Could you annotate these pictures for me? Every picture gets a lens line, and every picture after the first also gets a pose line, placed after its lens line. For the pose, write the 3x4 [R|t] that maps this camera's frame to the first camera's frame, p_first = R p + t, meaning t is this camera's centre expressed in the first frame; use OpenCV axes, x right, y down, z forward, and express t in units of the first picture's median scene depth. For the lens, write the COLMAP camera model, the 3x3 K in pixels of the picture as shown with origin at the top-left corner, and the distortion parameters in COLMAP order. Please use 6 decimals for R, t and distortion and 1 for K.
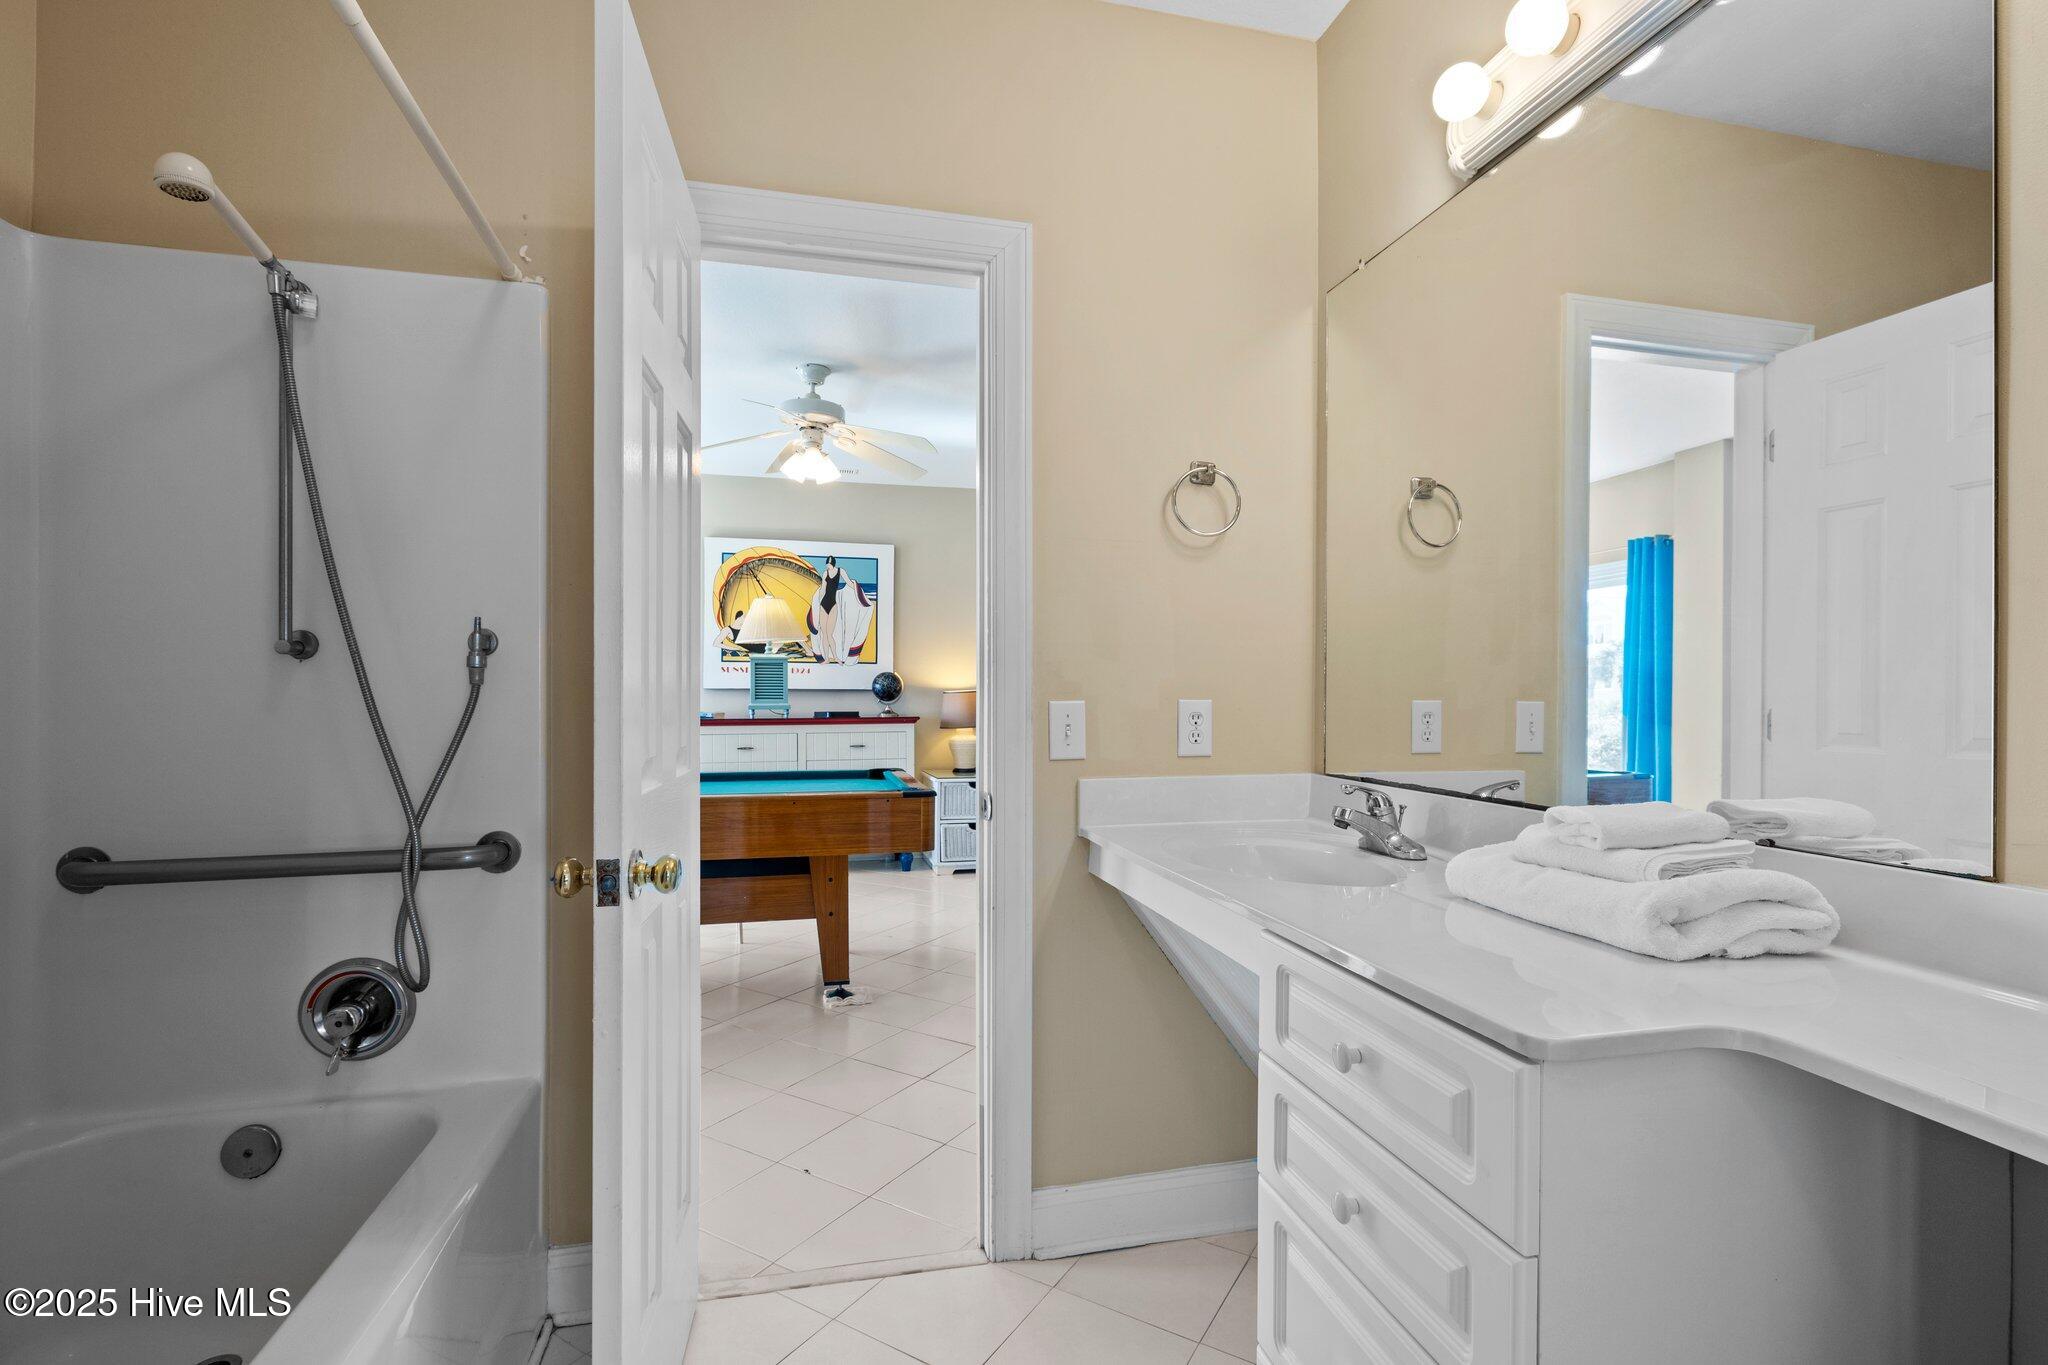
lens RADIAL K [[937.6, 0, 1025.8], [0, 937.6, 693.6], [0, 0, 1]] dist [-0.007927, 0.000739]
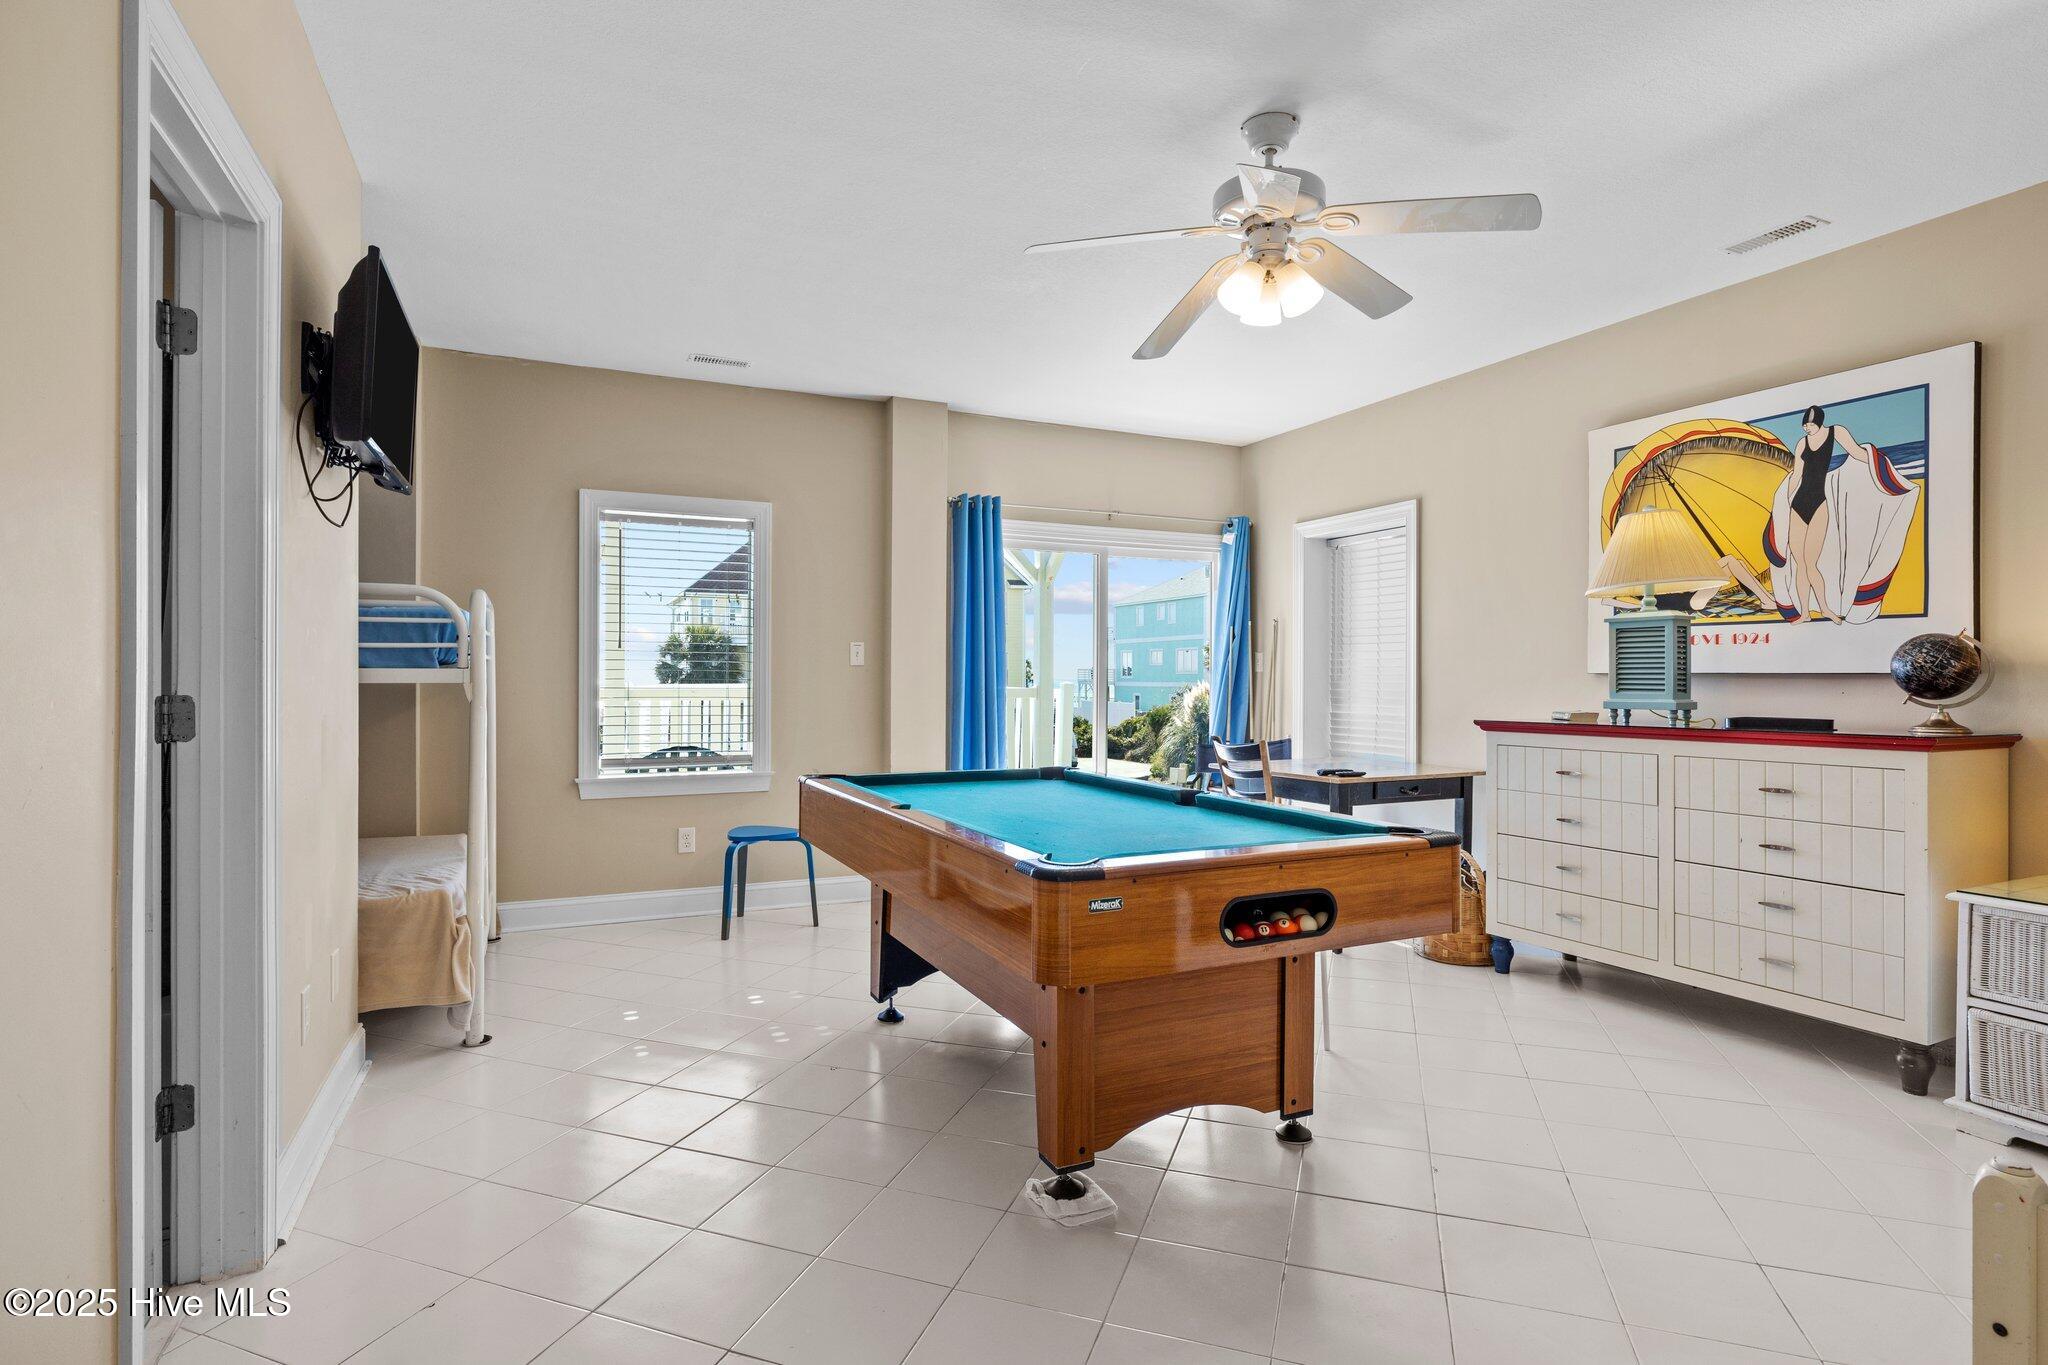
lens RADIAL K [[1024.5, 0, 1026.4], [0, 1024.5, 675.7], [0, 0, 1]] dist [-0.001493, -0.000313]
pose [[0.194390, -0.003531, -0.980918, 0.246233], [-0.000642, 0.999993, -0.003727, -0.000940], [0.980924, 0.001354, 0.194386, 0.484288]]
